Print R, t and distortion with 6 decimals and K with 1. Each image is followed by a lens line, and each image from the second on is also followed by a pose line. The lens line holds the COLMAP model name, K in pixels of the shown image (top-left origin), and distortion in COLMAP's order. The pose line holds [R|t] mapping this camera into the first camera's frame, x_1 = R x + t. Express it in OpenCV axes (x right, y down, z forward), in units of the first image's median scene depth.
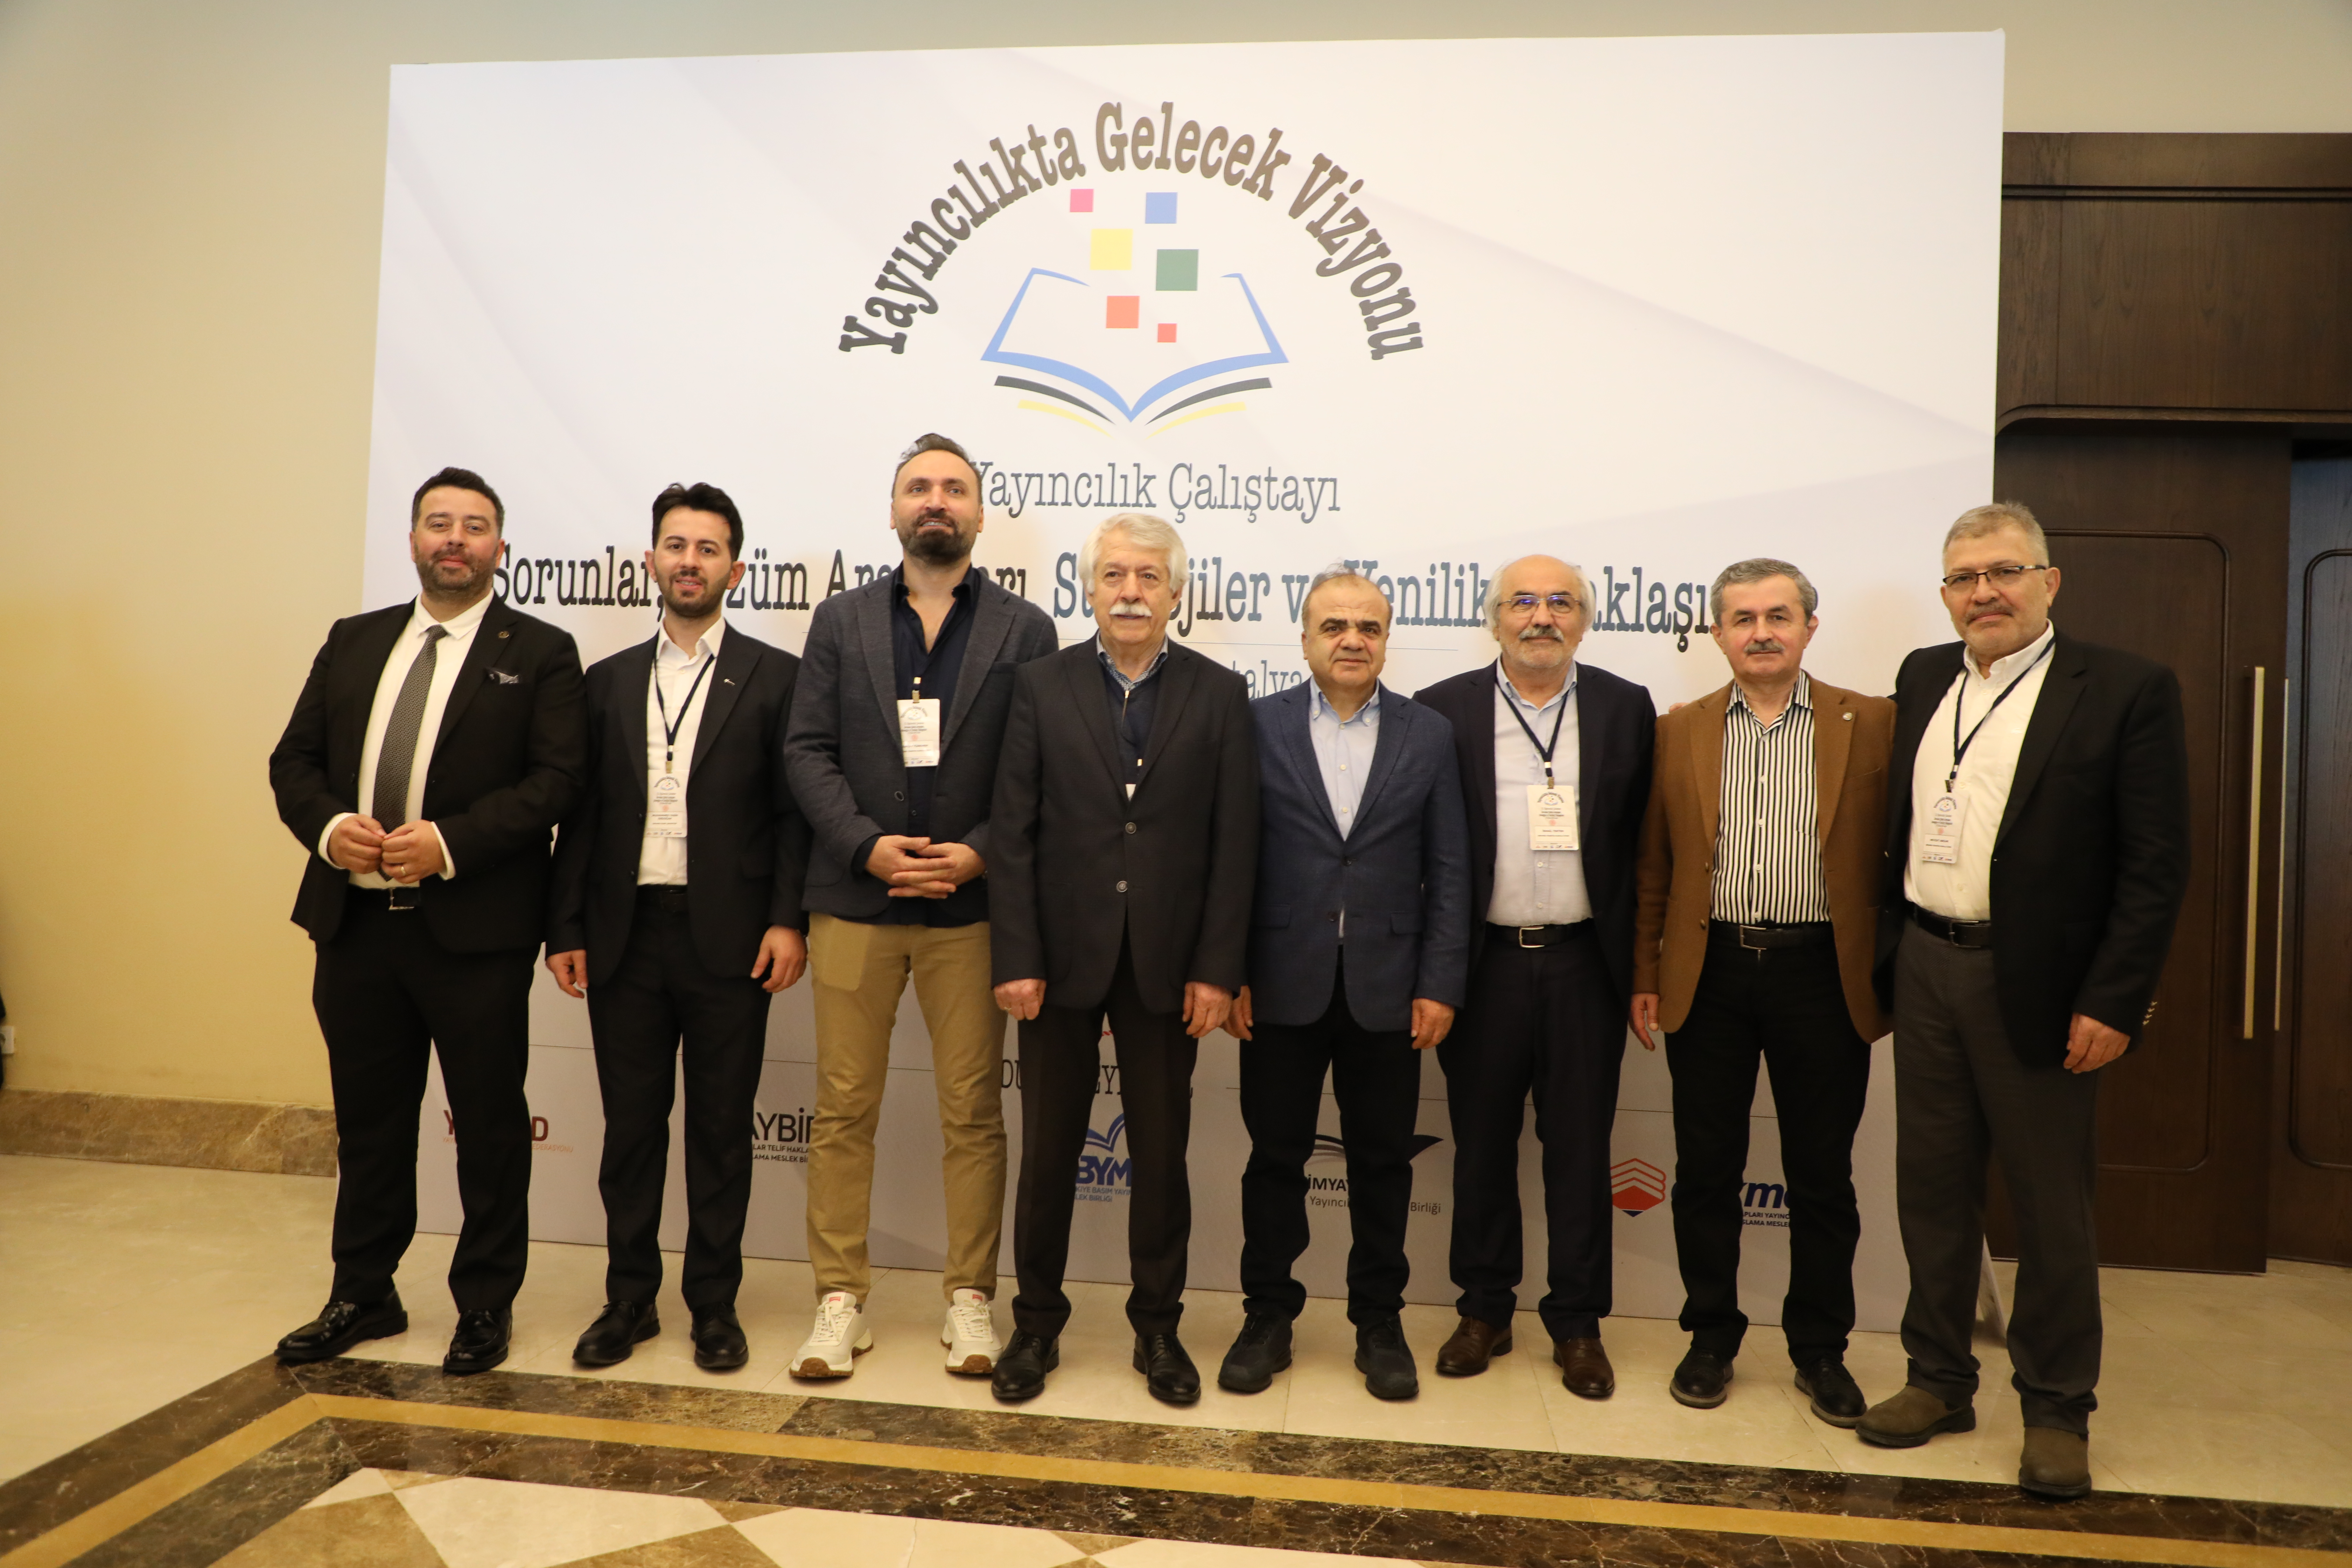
lens RADIAL K [[1740.9, 0, 1172.3], [0, 1740.9, 784.9], [0, 0, 1]] dist [-0.032404, 0.004463]
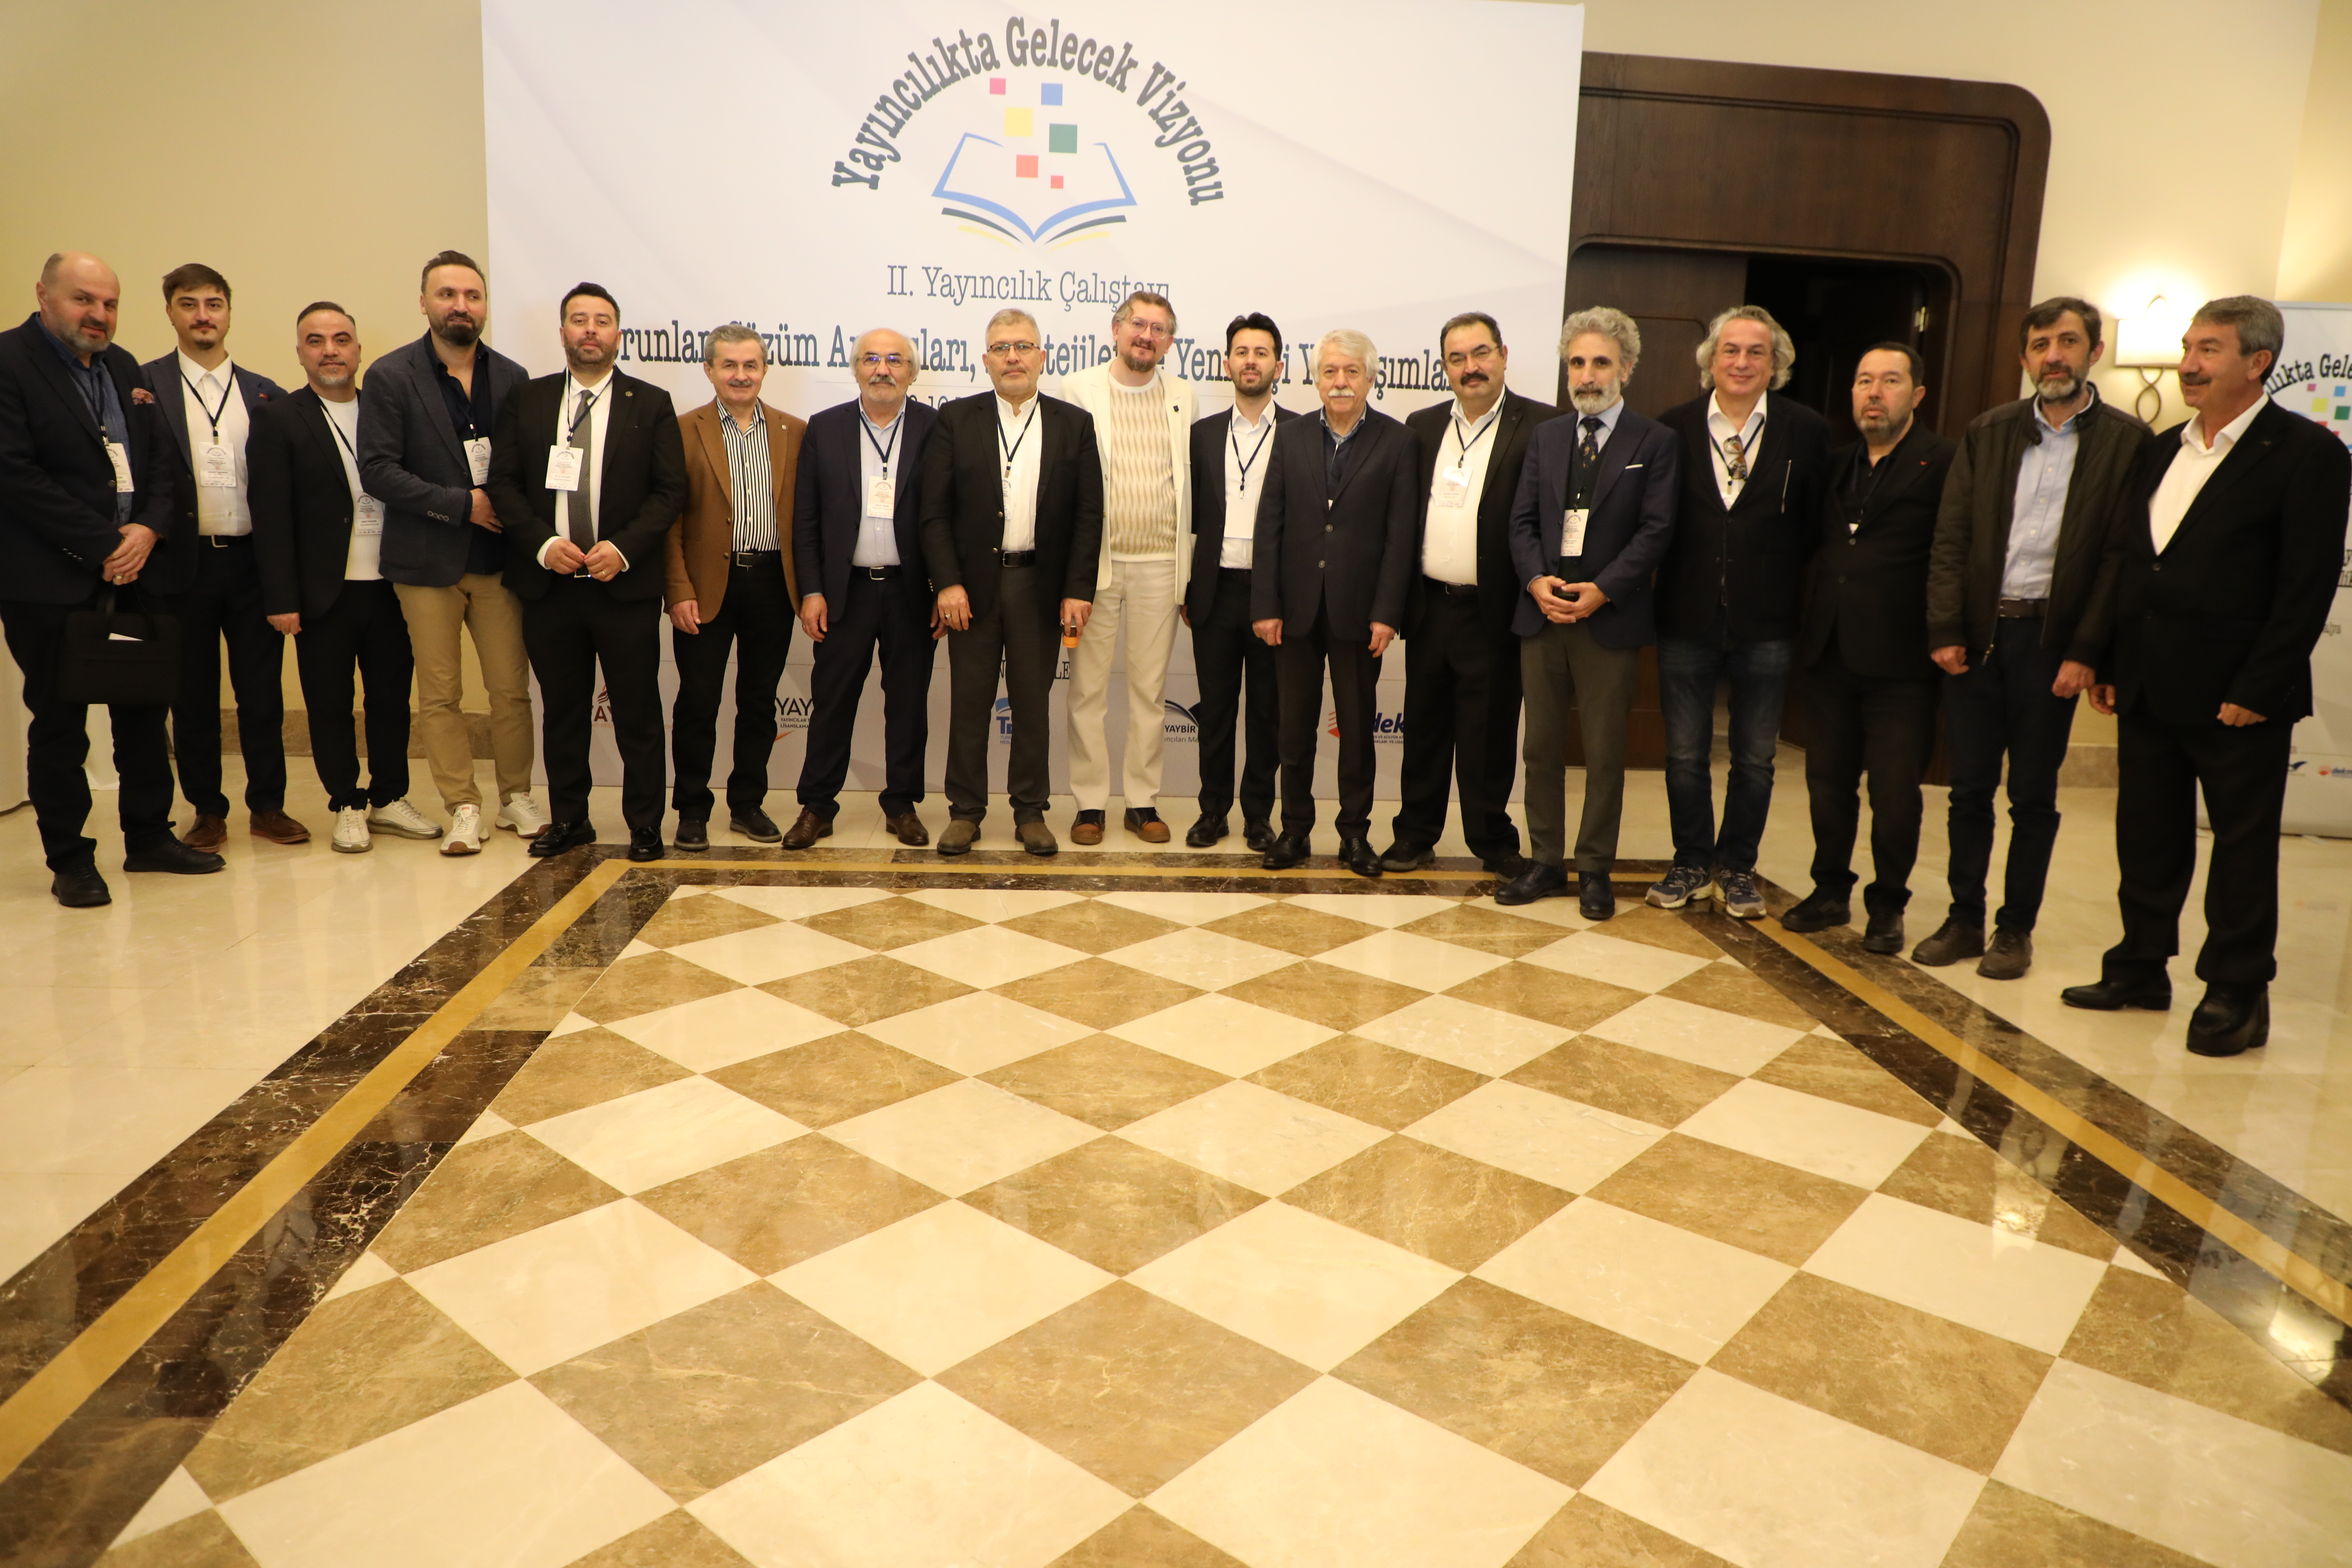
lens RADIAL K [[1597.4, 0, 1176.4], [0, 1597.4, 776.6], [0, 0, 1]] dist [-0.055774, 0.023666]
pose [[0.982880, -0.039913, 0.179874, -0.169504], [0.000546, 0.976881, 0.213783, -0.048406], [-0.184248, -0.210025, 0.960178, -0.455126]]
